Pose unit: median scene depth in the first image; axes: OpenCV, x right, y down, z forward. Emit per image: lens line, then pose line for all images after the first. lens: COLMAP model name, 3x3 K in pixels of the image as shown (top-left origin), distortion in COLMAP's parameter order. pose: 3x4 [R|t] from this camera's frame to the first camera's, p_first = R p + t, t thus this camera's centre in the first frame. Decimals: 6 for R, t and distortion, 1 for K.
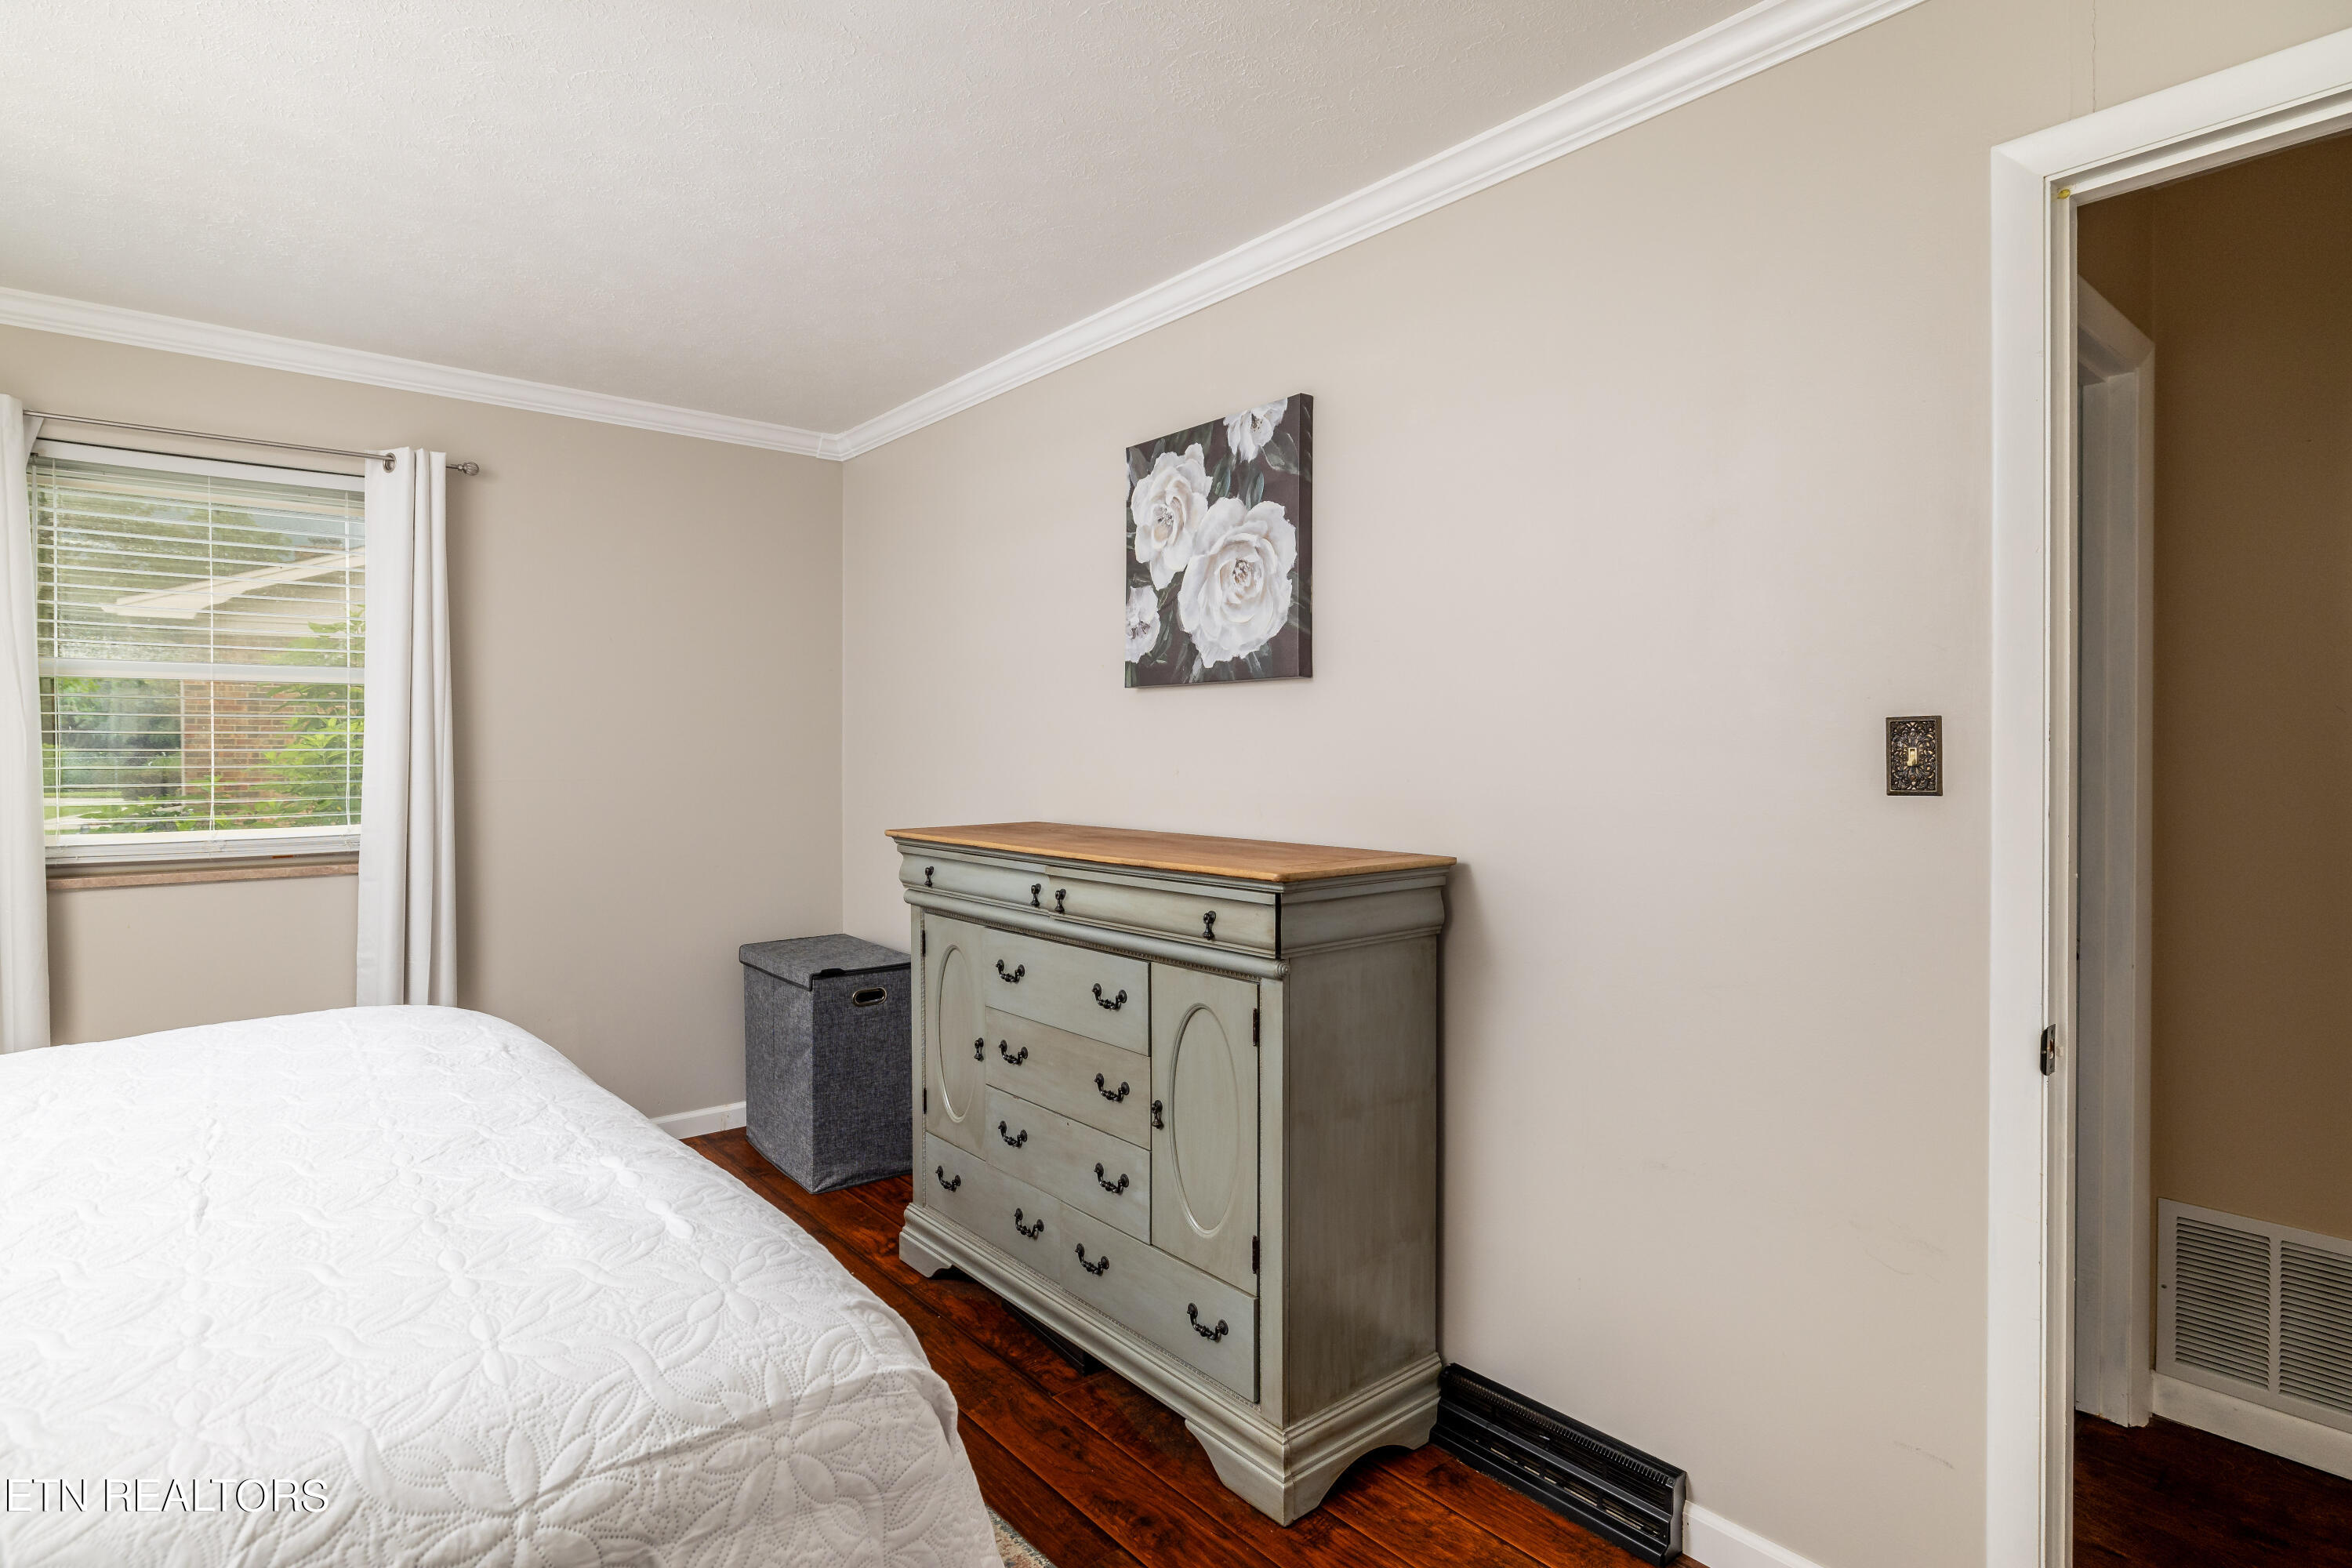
lens RADIAL K [[1207.4, 0, 1178.0], [0, 1207.4, 777.9], [0, 0, 1]] dist [-0.005774, -0.000650]
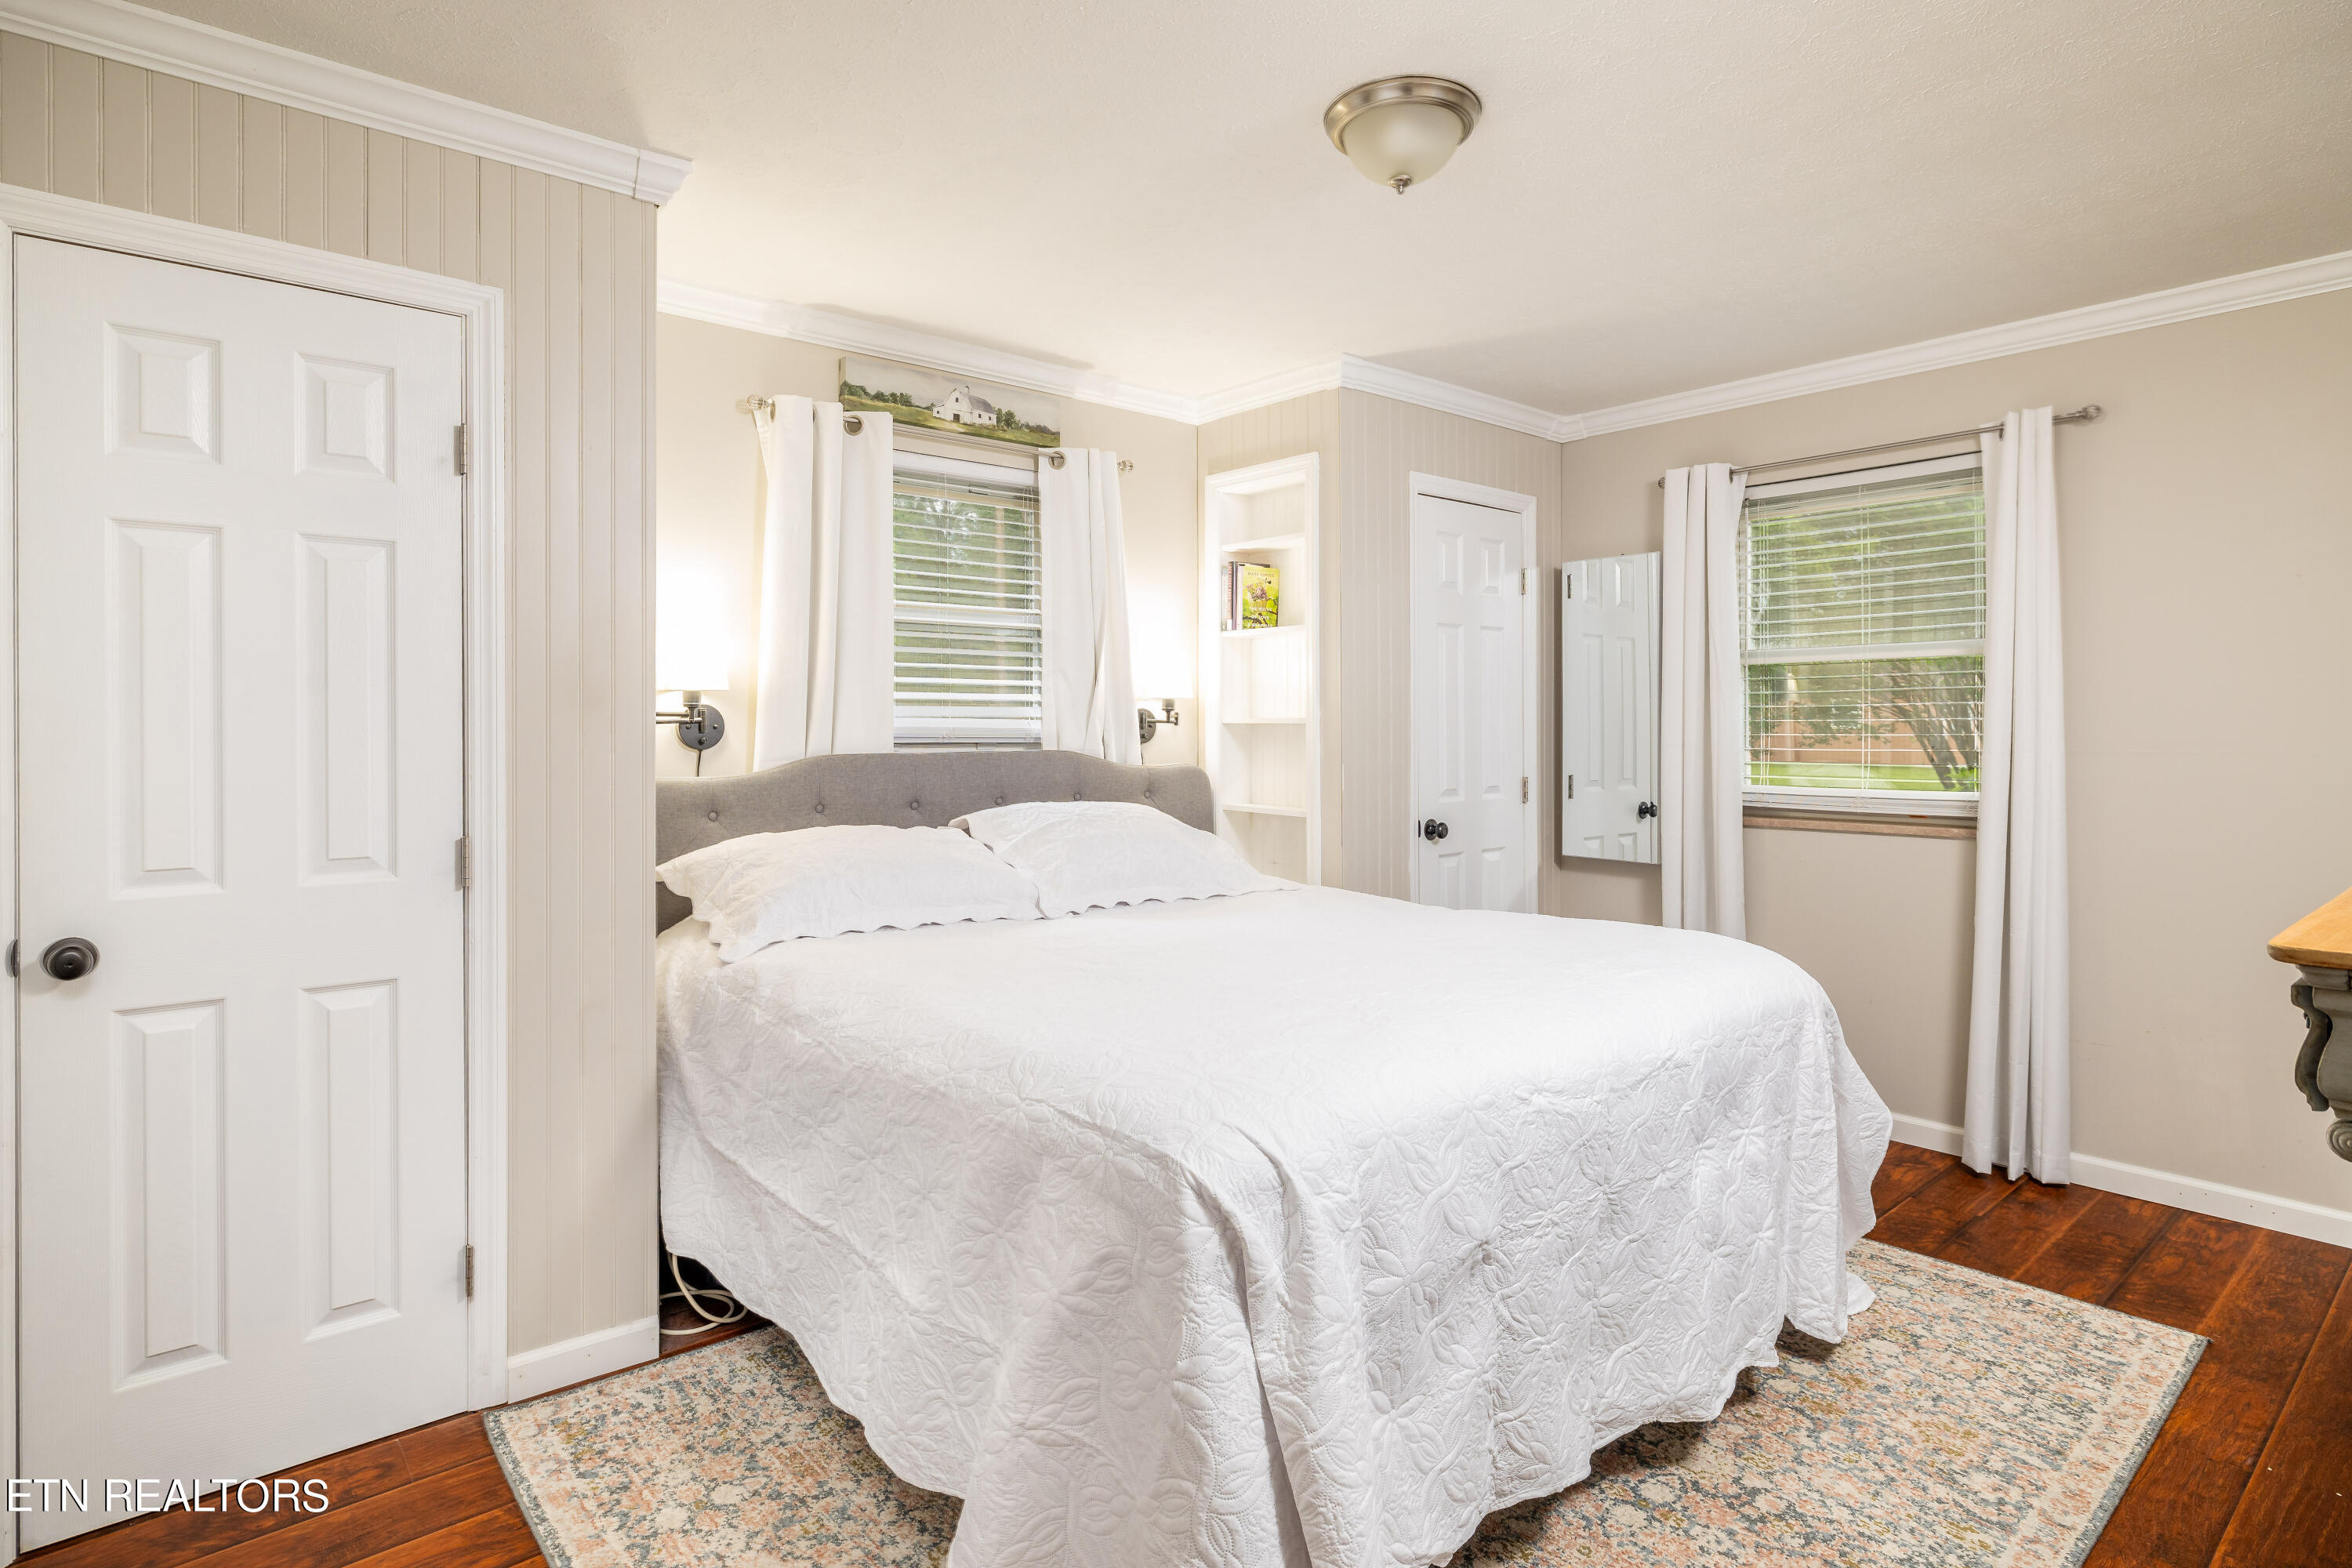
lens RADIAL K [[1207.4, 0, 1111.1], [0, 1207.4, 734.1], [0, 0, 1]] dist [-0.005774, -0.000650]
pose [[-0.016710, 0.009687, -0.999813, 0.395612], [-0.015335, 0.999833, 0.009944, -0.009481], [0.999743, 0.015498, -0.016559, 0.310876]]
